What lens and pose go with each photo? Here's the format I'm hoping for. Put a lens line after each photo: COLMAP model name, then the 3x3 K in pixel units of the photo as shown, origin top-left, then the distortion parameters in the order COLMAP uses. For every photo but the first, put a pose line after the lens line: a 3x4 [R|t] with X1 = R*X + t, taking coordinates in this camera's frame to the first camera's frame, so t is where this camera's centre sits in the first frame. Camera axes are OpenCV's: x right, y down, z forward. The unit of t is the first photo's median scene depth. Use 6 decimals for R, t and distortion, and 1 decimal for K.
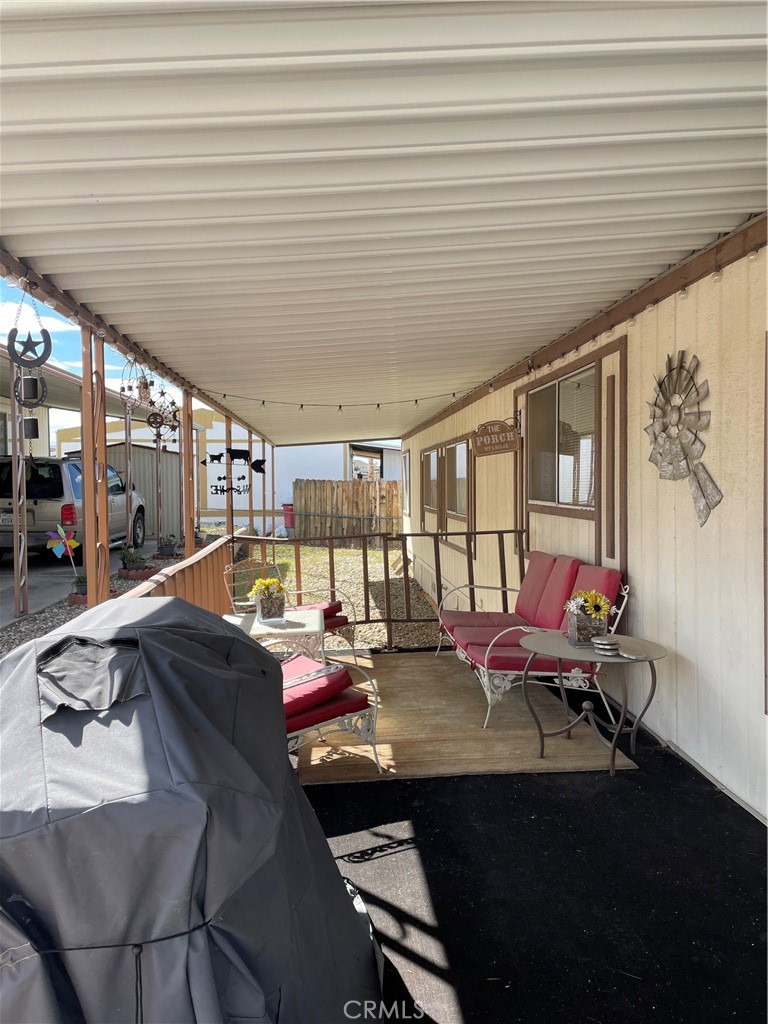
lens RADIAL K [[774.1, 0, 378.2], [0, 774.1, 504.6], [0, 0, 1]] dist [0.094245, -0.120247]
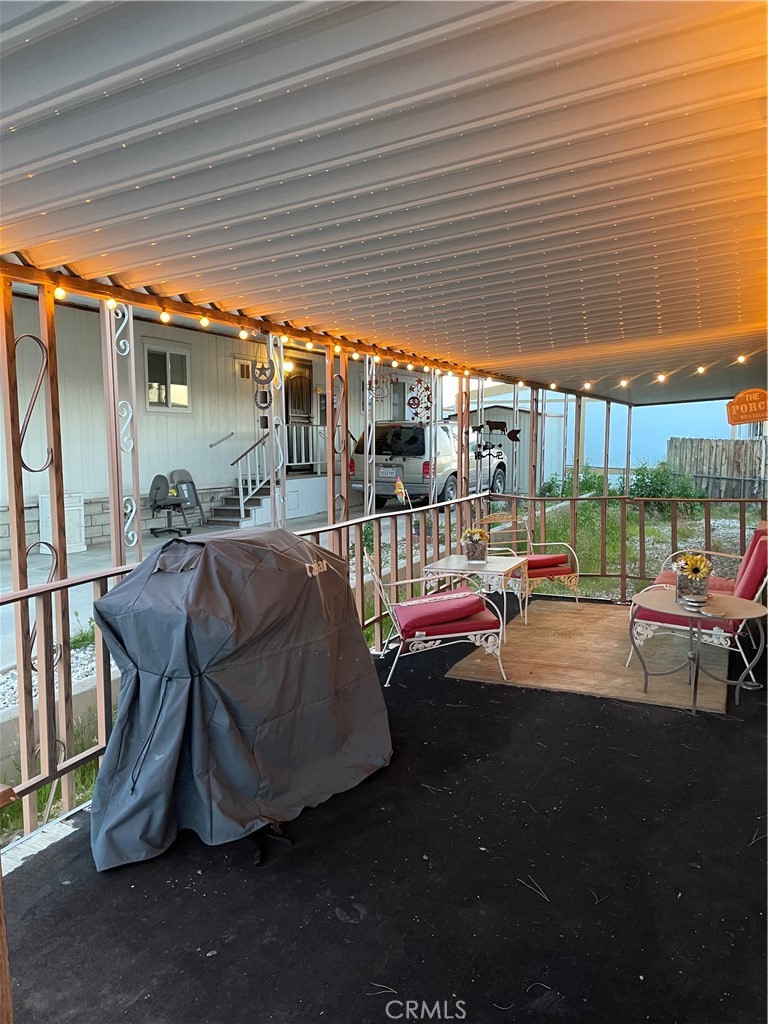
lens RADIAL K [[774.1, 0, 386.2], [0, 774.1, 508.0], [0, 0, 1]] dist [0.094245, -0.120247]
pose [[0.864655, 0.051451, -0.499725, 0.322707], [-0.019864, 0.997465, 0.068327, -0.019233], [0.501974, -0.049153, 0.863485, -0.145867]]
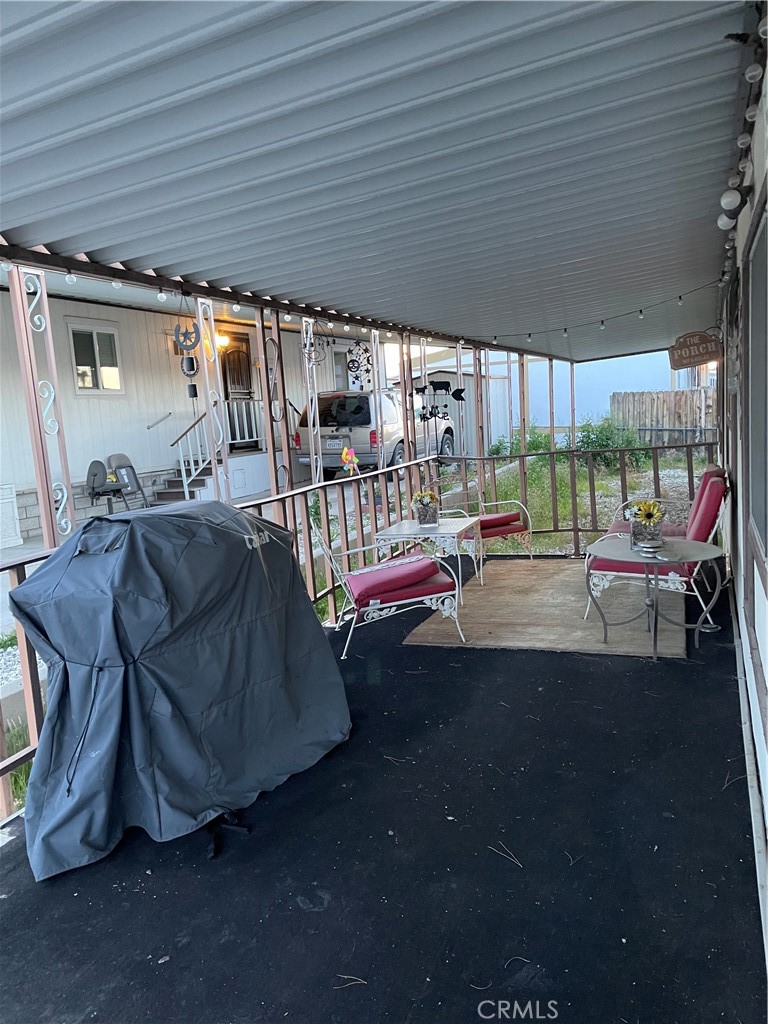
lens RADIAL K [[774.1, 0, 385.9], [0, 774.1, 509.7], [0, 0, 1]] dist [0.094245, -0.120247]
pose [[0.895583, 0.009287, -0.444798, 0.311094], [0.041879, 0.993583, 0.105066, -0.006259], [0.442919, -0.112722, 0.889447, -0.110474]]
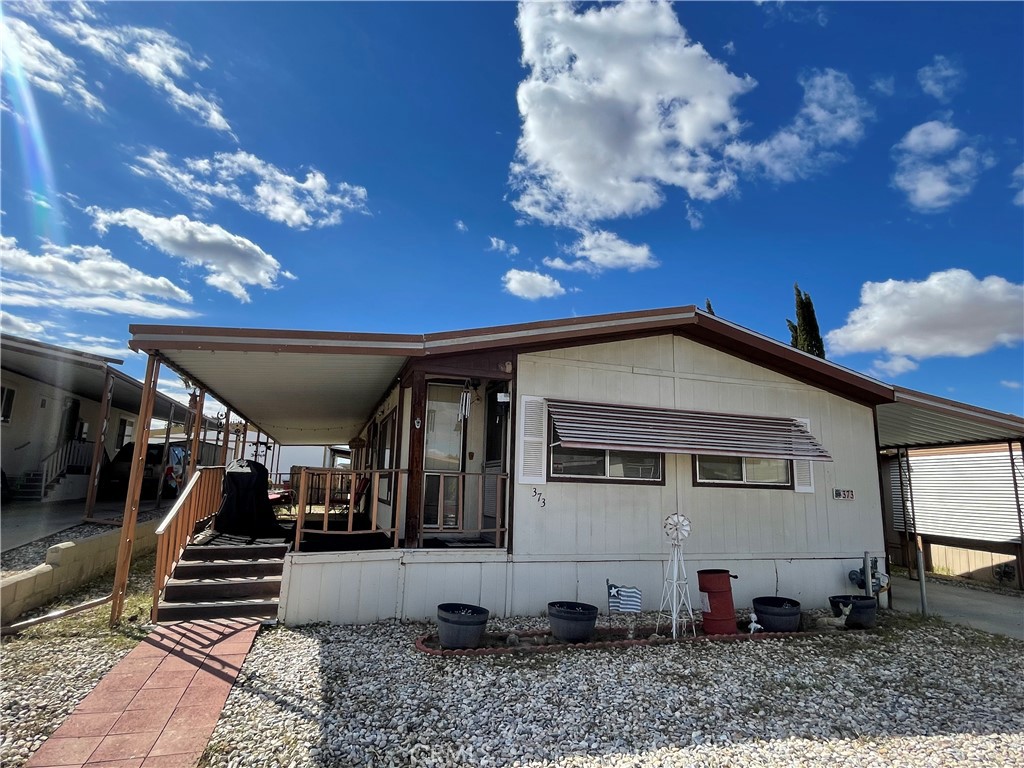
lens RADIAL K [[558.2, 0, 509.5], [0, 558.2, 384.3], [0, 0, 1]] dist [-0.003425, -0.001632]
pose [[0.970597, 0.078339, 0.227606, 0.273653], [-0.029754, 0.977353, -0.209512, 0.155731], [-0.238864, 0.196580, 0.950947, -1.523831]]
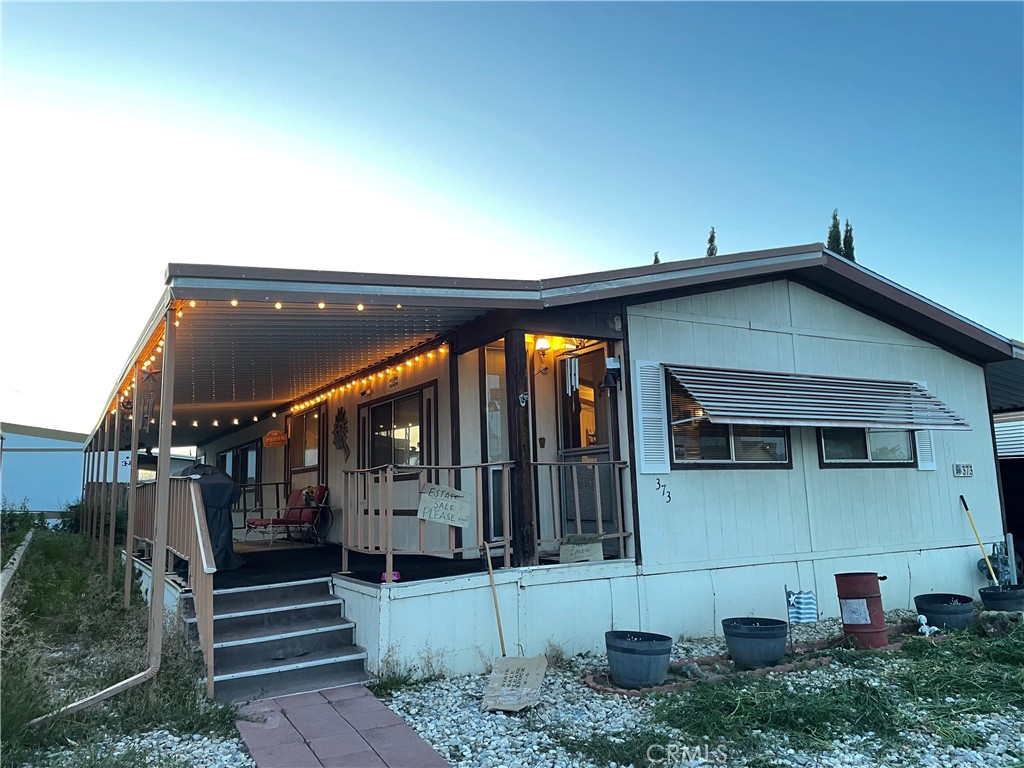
lens RADIAL K [[774.1, 0, 515.1], [0, 774.1, 374.0], [0, 0, 1]] dist [0.094245, -0.120247]
pose [[0.899485, 0.046408, 0.434479, -0.229669], [0.036035, 0.983078, -0.179606, 0.175499], [-0.435462, 0.177209, 0.882592, -1.411448]]
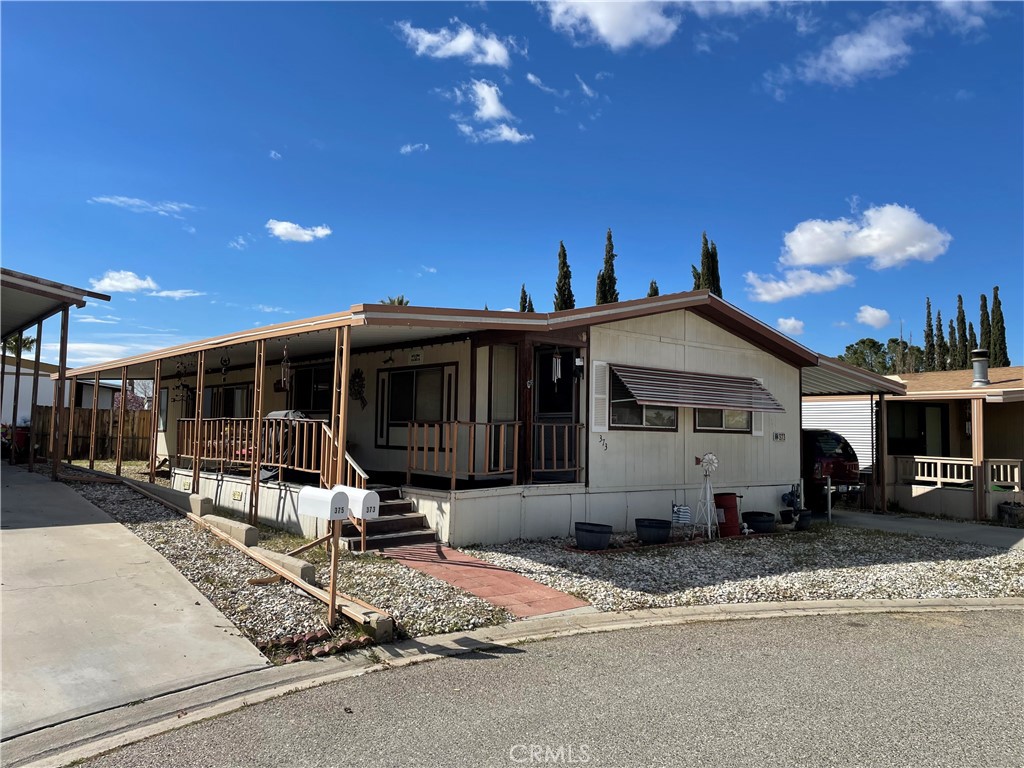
lens RADIAL K [[774.1, 0, 516.7], [0, 774.1, 386.0], [0, 0, 1]] dist [0.094245, -0.120247]
pose [[0.810446, 0.057861, 0.582949, -0.926950], [-0.007412, 0.996043, -0.088558, 0.176598], [-0.585767, 0.067451, 0.807668, -1.958427]]
